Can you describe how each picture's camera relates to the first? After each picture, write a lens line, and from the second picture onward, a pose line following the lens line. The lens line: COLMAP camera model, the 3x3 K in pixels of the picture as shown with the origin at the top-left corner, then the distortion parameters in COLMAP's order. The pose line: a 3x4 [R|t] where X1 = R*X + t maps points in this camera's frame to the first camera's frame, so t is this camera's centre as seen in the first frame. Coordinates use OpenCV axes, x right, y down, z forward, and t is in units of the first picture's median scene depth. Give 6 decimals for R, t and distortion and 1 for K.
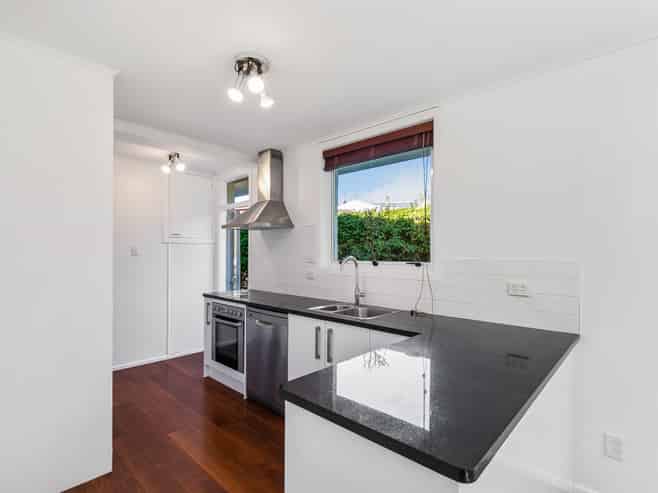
lens RADIAL K [[332.1, 0, 330.2], [0, 332.1, 250.3], [0, 0, 1]] dist [0.002207, 0.000277]
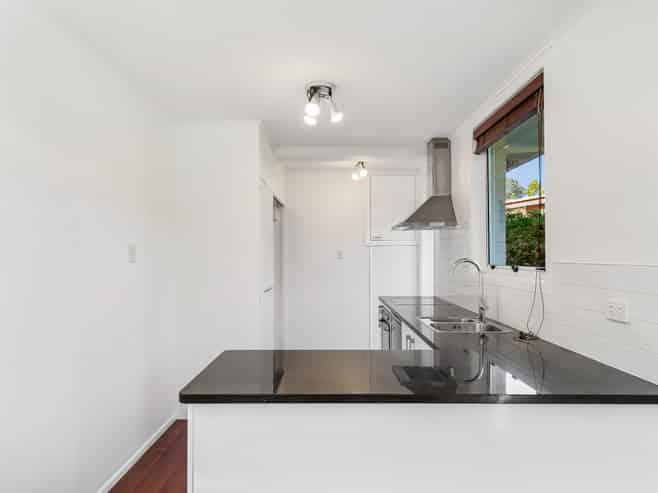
lens RADIAL K [[428.2, 0, 328.2], [0, 428.2, 242.4], [0, 0, 1]] dist [0.066967, 0.000372]
pose [[0.682328, -0.024749, -0.730627, 0.540477], [0.006883, 0.999600, -0.027432, 0.003219], [0.731014, 0.013688, 0.682225, 0.008642]]
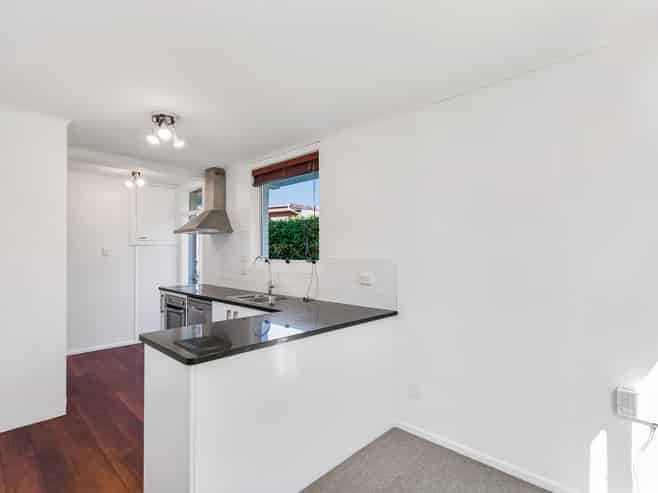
lens RADIAL K [[332.1, 0, 330.2], [0, 332.1, 250.3], [0, 0, 1]] dist [0.002207, 0.000277]
pose [[0.999985, -0.003658, -0.004115, 0.286396], [0.003662, 0.999993, 0.000961, -0.003649], [0.004111, -0.000976, 0.999991, -0.239054]]
